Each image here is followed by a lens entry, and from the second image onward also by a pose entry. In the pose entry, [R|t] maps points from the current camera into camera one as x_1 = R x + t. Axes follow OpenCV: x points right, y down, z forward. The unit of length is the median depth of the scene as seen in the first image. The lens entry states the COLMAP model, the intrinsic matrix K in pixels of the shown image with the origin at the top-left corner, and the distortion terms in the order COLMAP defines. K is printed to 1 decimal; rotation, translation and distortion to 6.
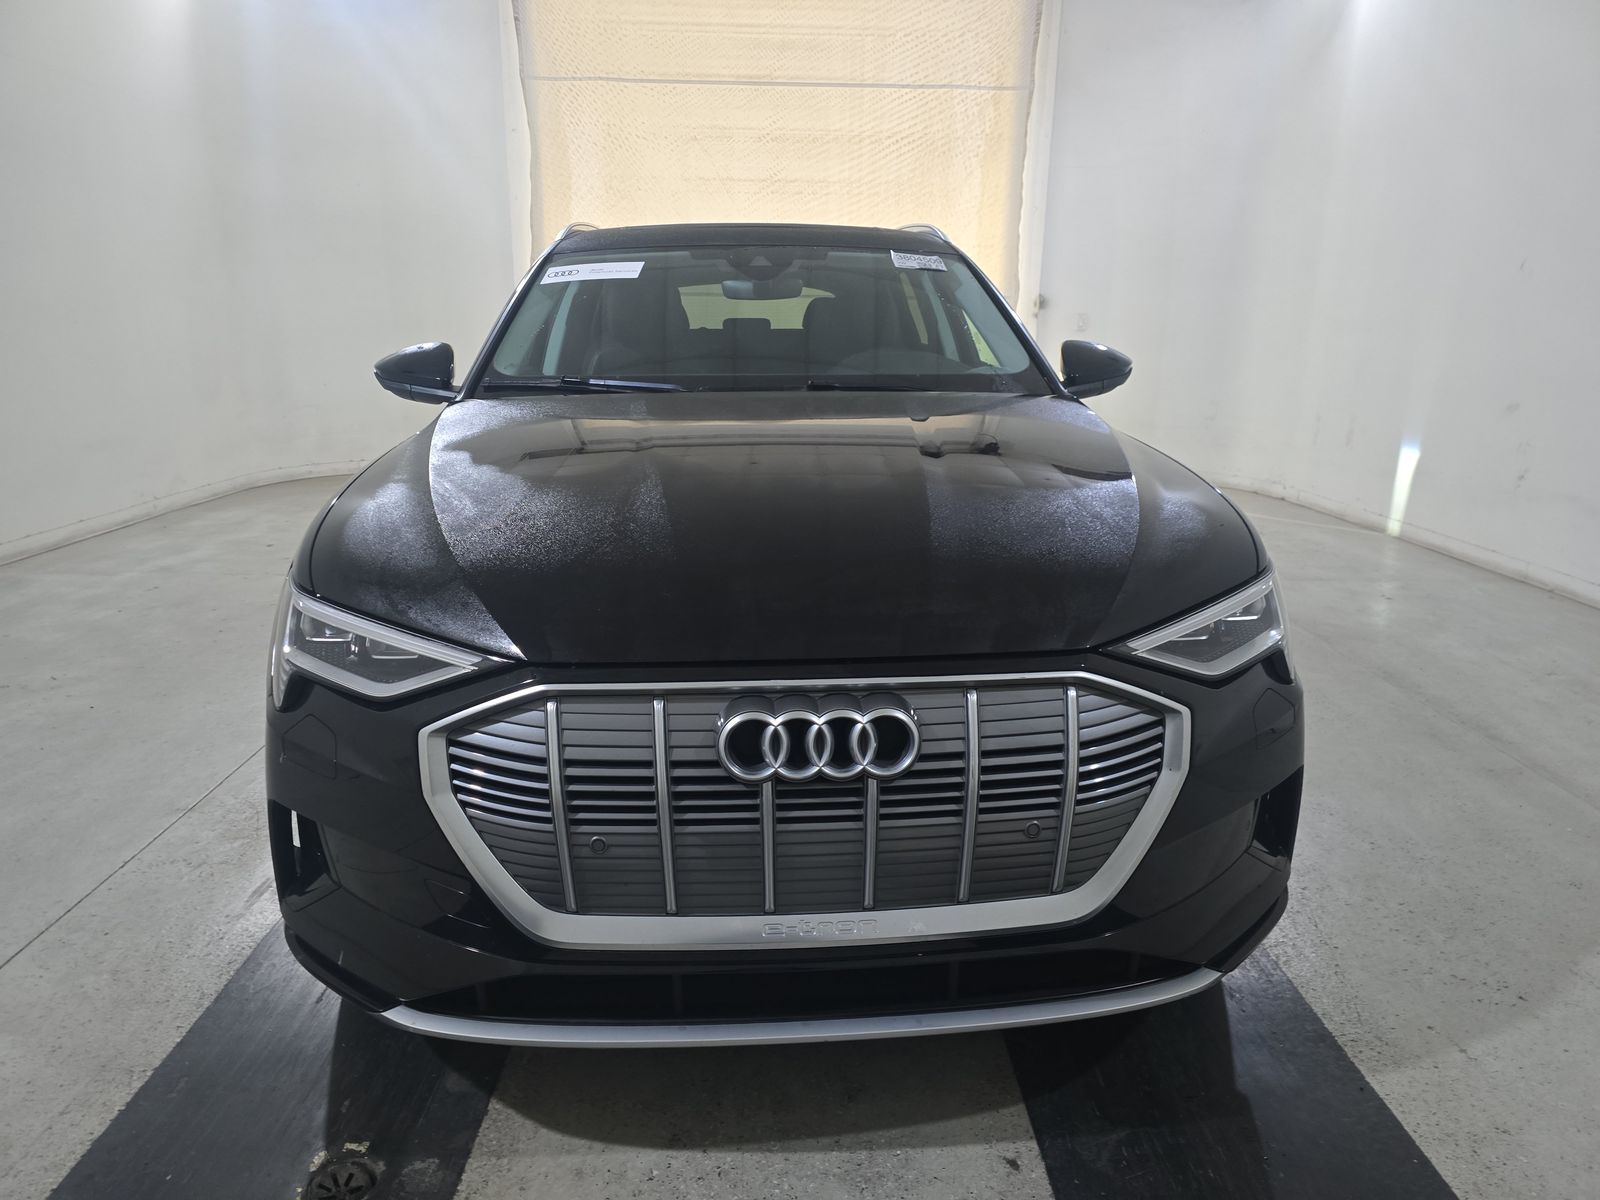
lens RADIAL K [[1073.5, 0, 800.0], [0, 1073.5, 600.0], [0, 0, 1]] dist [0.041878, -0.032132]
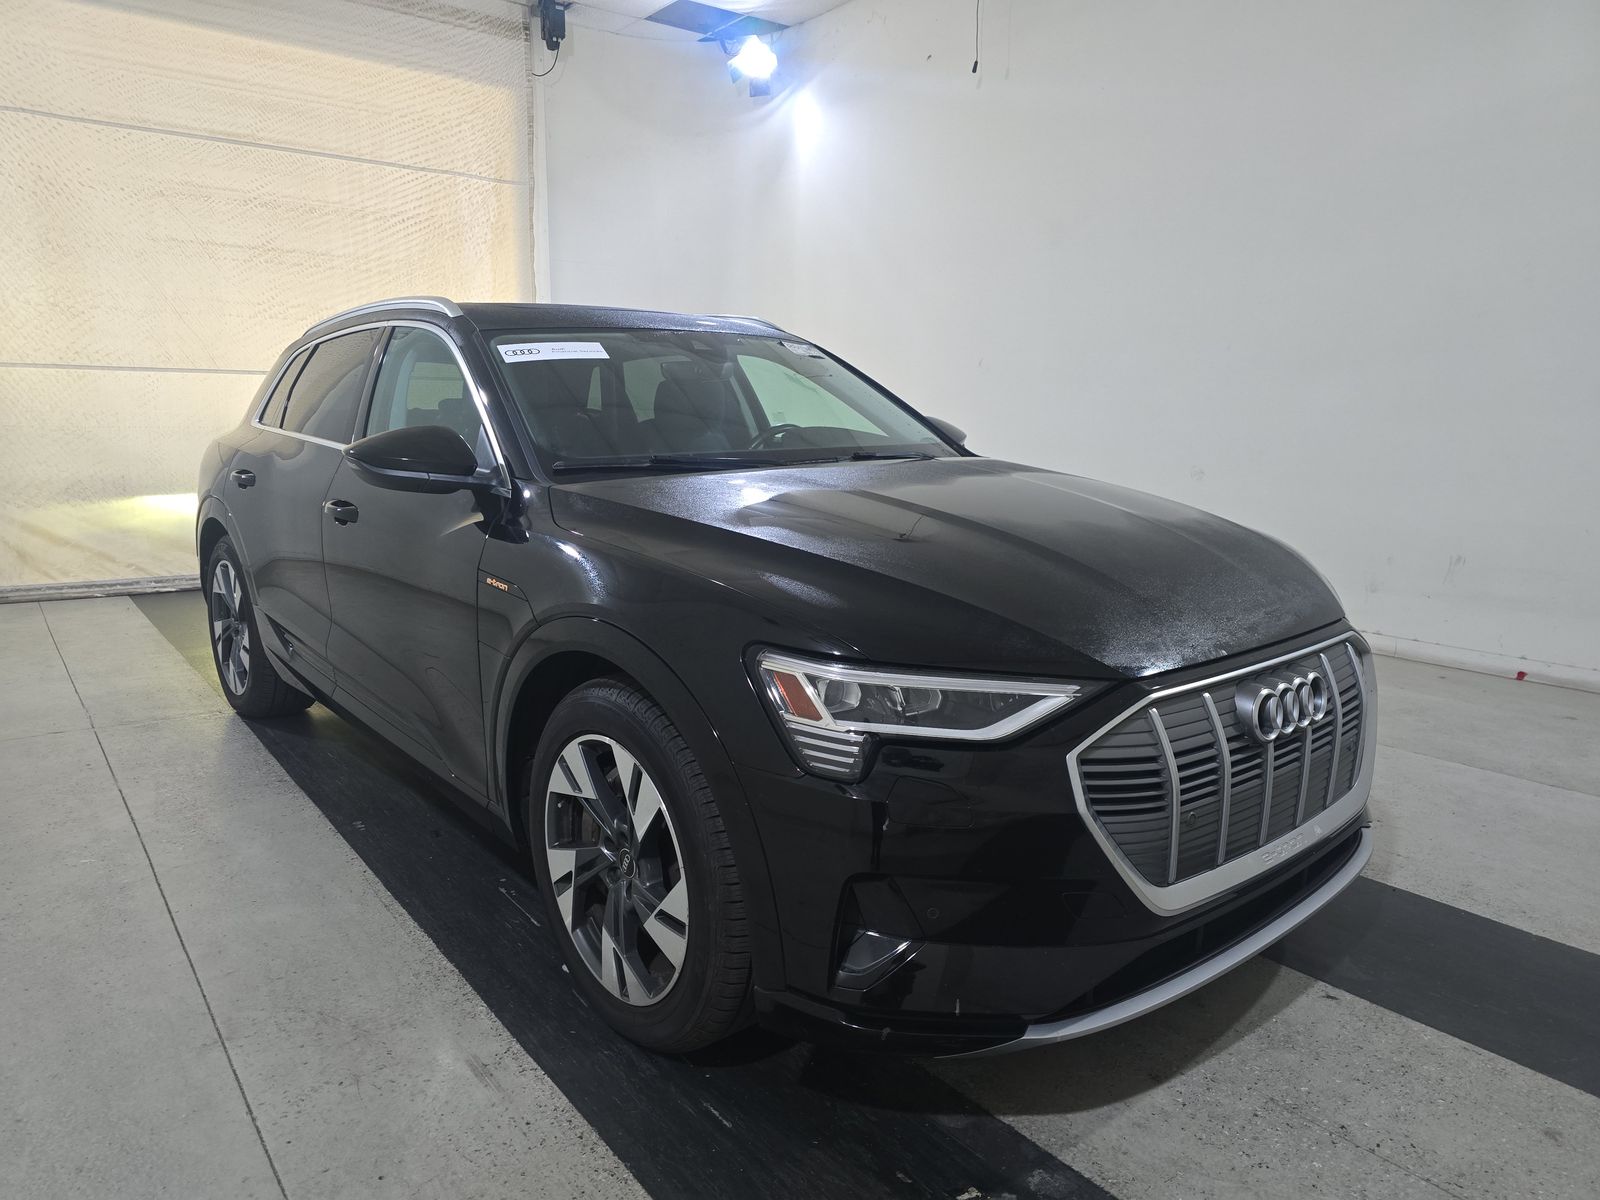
lens RADIAL K [[1073.5, 0, 800.0], [0, 1073.5, 600.0], [0, 0, 1]] dist [0.041878, -0.032132]
pose [[0.805819, -0.109922, 0.581869, -0.229086], [0.152253, 0.988045, -0.024198, -0.010354], [-0.572253, 0.108090, 0.812922, 0.043368]]
